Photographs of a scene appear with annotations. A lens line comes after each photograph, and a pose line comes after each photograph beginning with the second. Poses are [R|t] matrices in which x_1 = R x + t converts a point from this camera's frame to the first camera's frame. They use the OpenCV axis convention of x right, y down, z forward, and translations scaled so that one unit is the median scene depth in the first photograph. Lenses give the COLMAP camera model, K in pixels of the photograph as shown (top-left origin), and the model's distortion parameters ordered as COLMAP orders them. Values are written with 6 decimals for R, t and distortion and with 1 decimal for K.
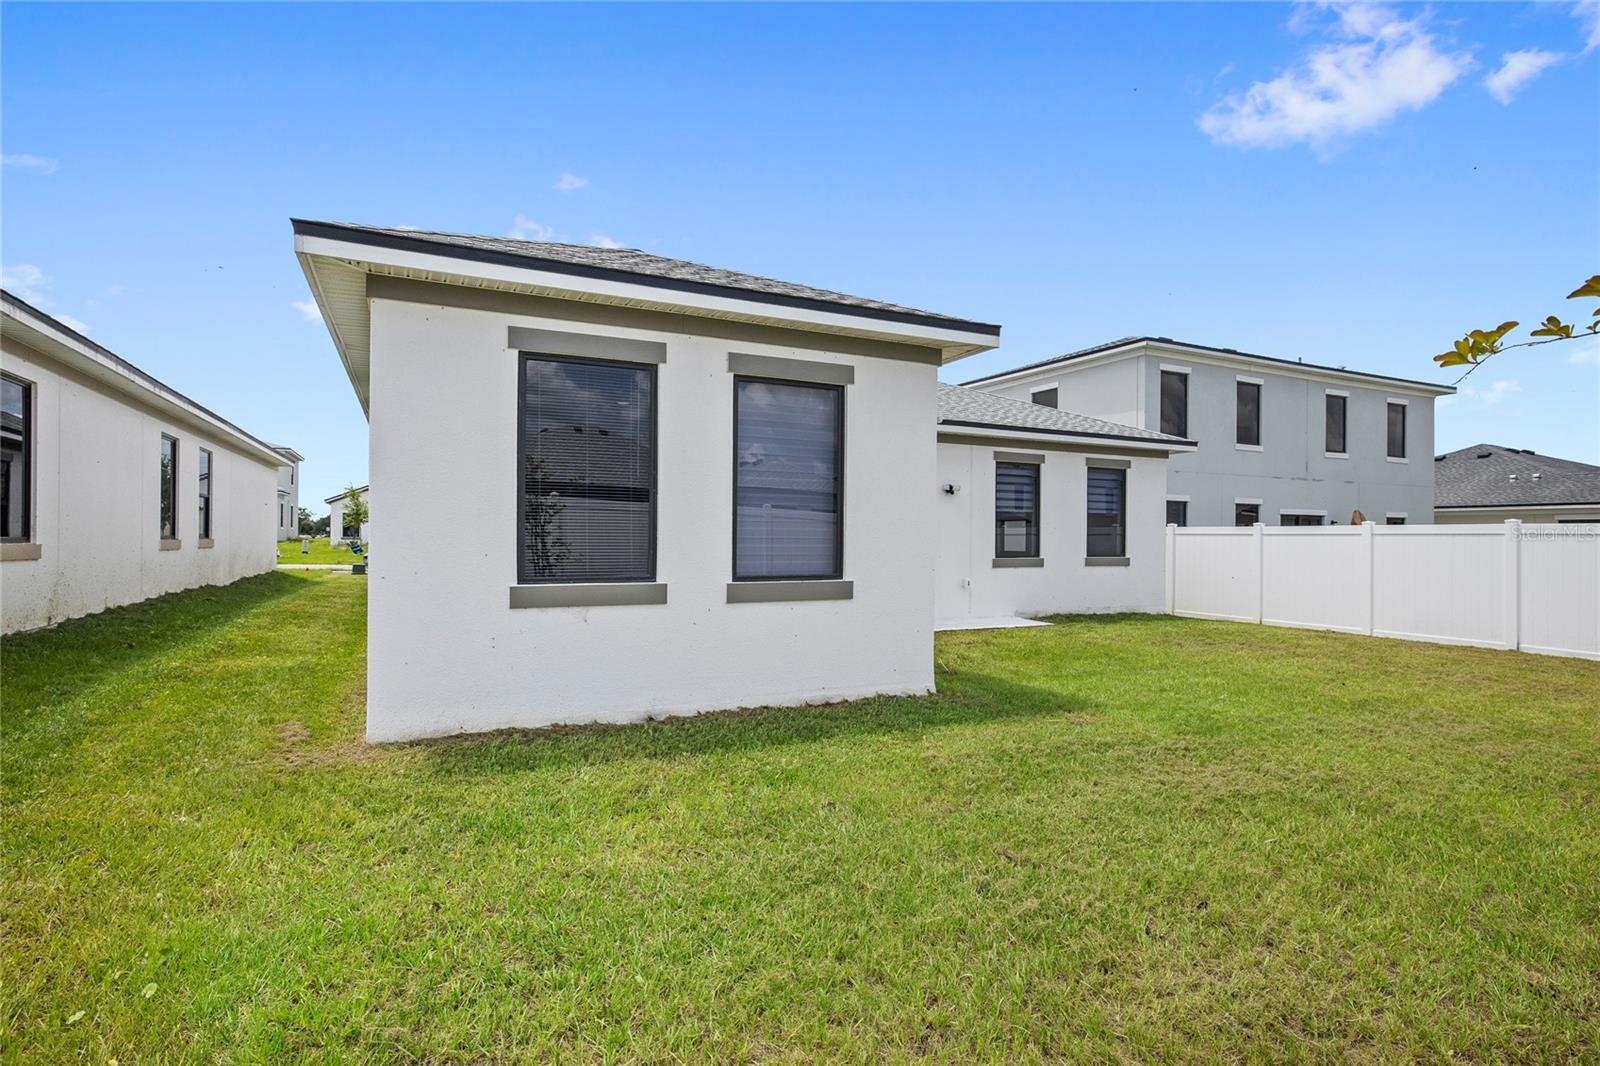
lens RADIAL K [[784.3, 0, 802.9], [0, 784.3, 528.2], [0, 0, 1]] dist [0.000913, 0.000518]
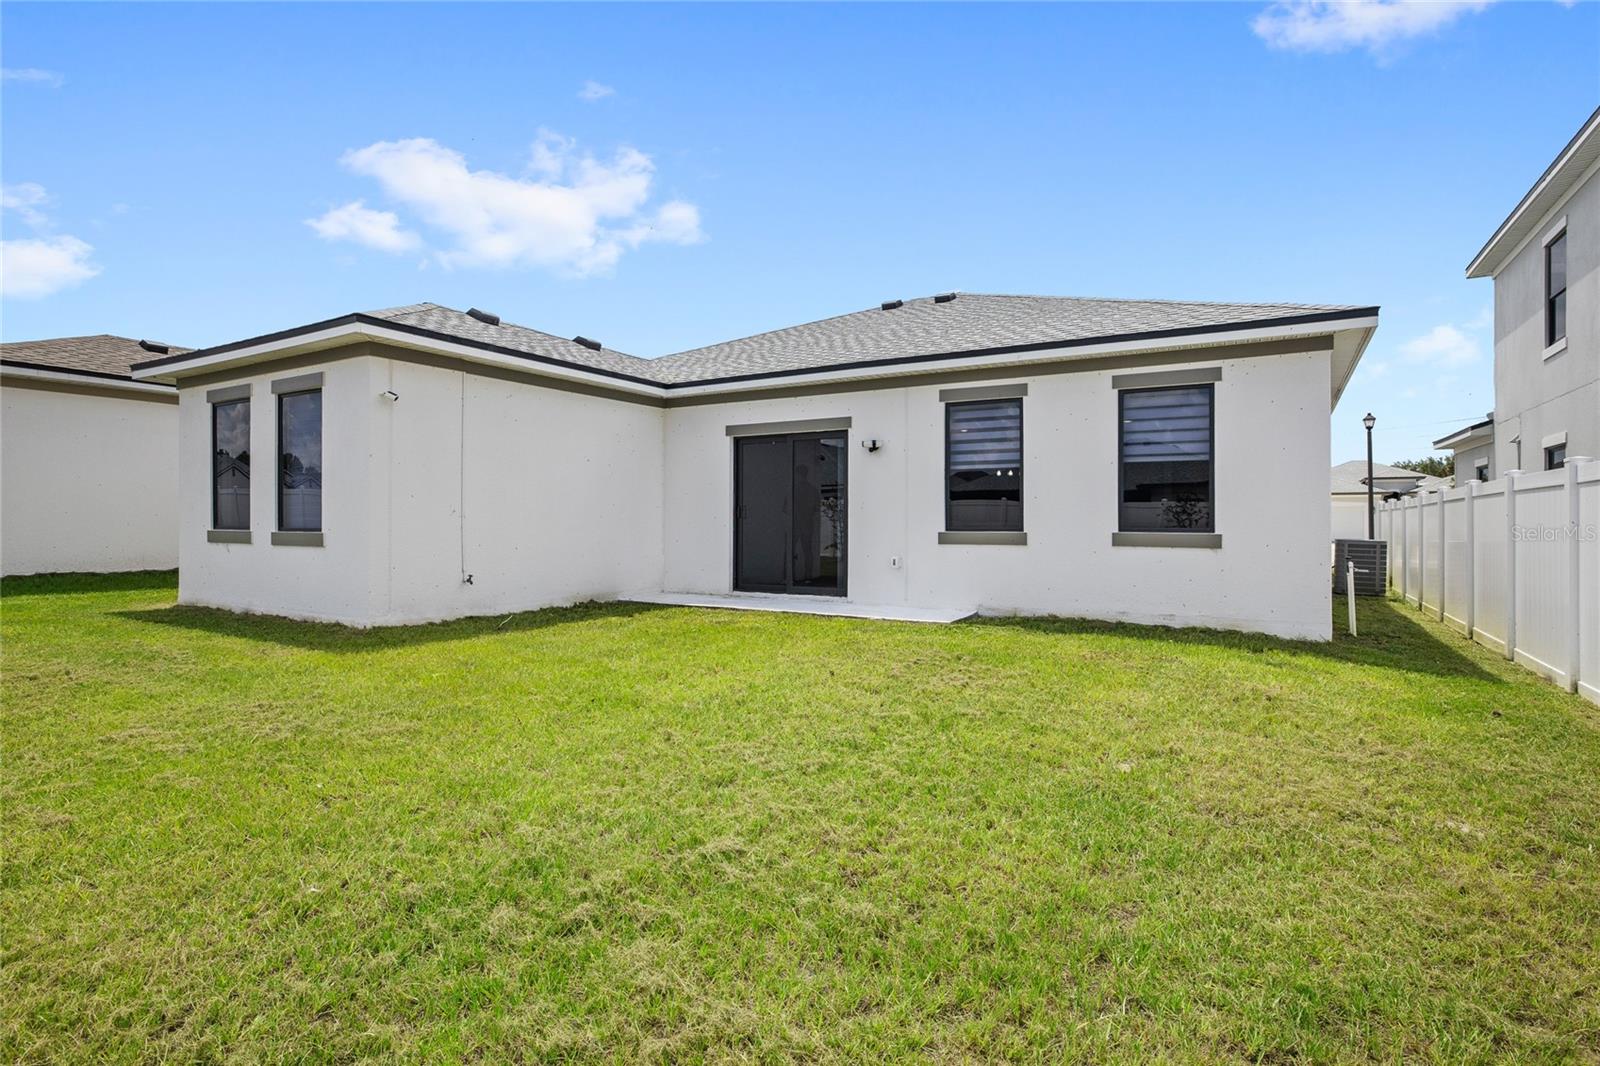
lens RADIAL K [[791.2, 0, 809.3], [0, 791.2, 499.8], [0, 0, 1]] dist [-0.002782, 0.000261]
pose [[0.555039, -0.029915, -0.831286, 0.840910], [0.010426, 0.999525, -0.029008, 0.030106], [0.831759, 0.007433, 0.555088, 0.484506]]
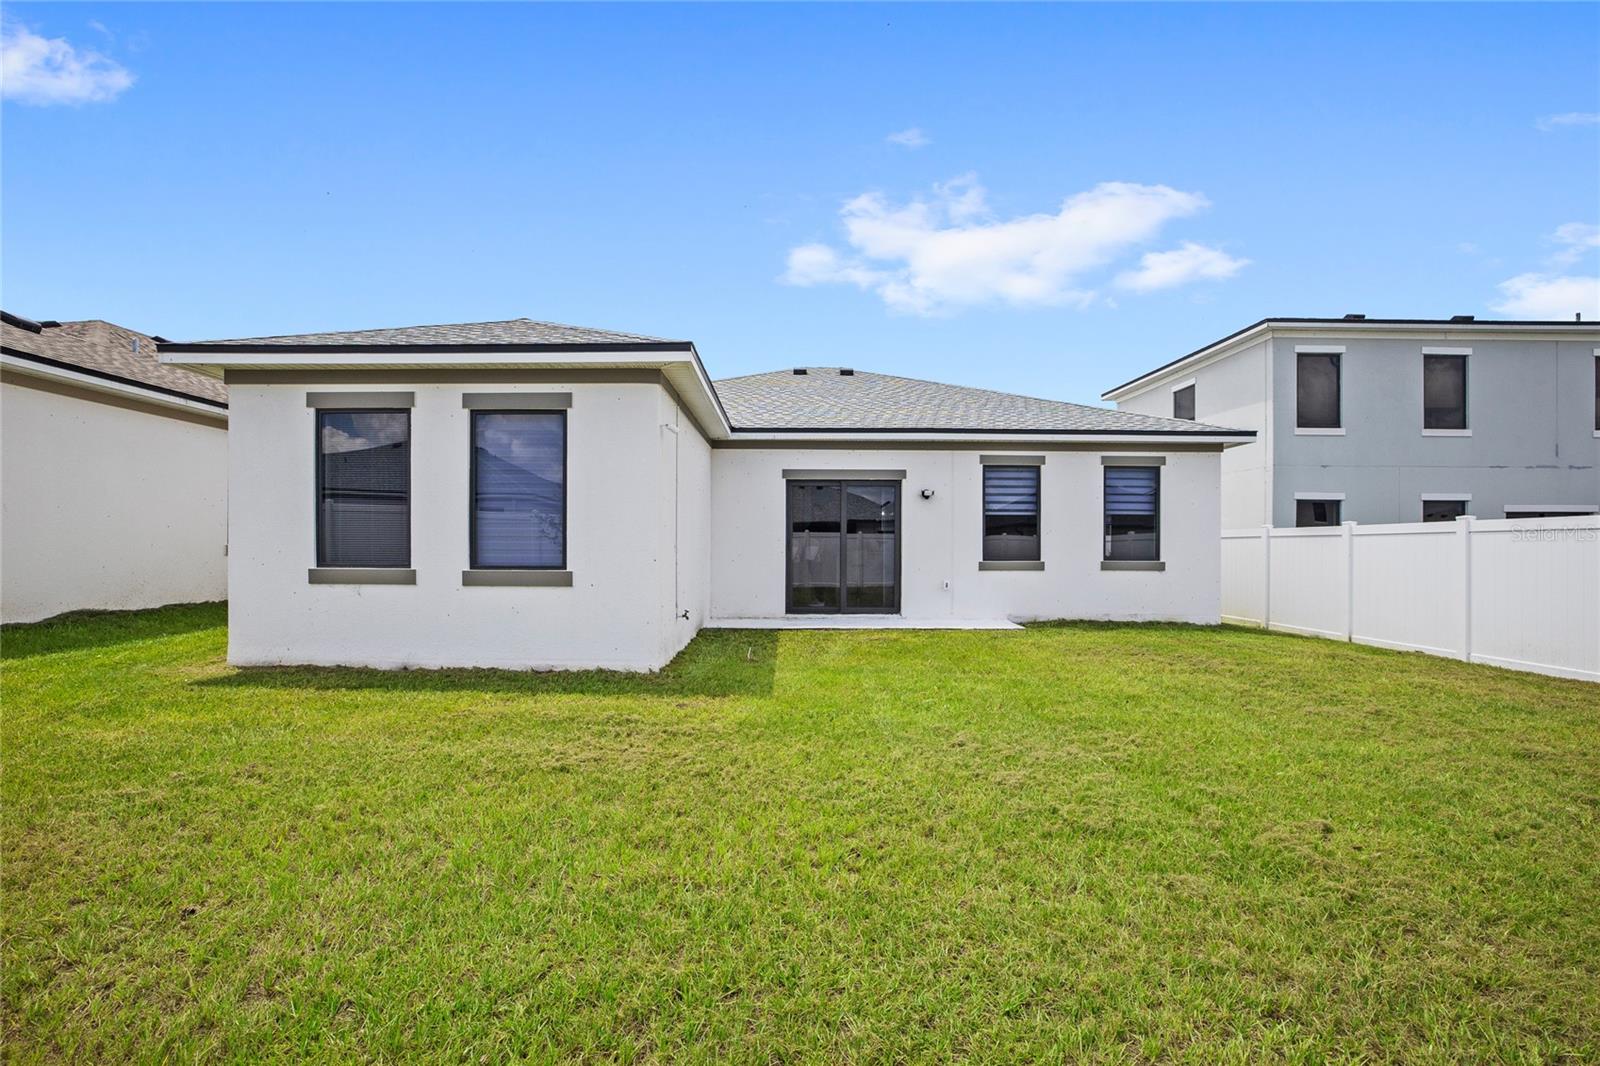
lens RADIAL K [[677.3, 0, 793.2], [0, 677.3, 539.8], [0, 0, 1]] dist [-0.027198, 0.008648]
pose [[0.899594, -0.007882, -0.436656, 0.422568], [0.007056, 0.999969, -0.003512, 0.012925], [0.436670, 0.000079, 0.899622, 0.112164]]
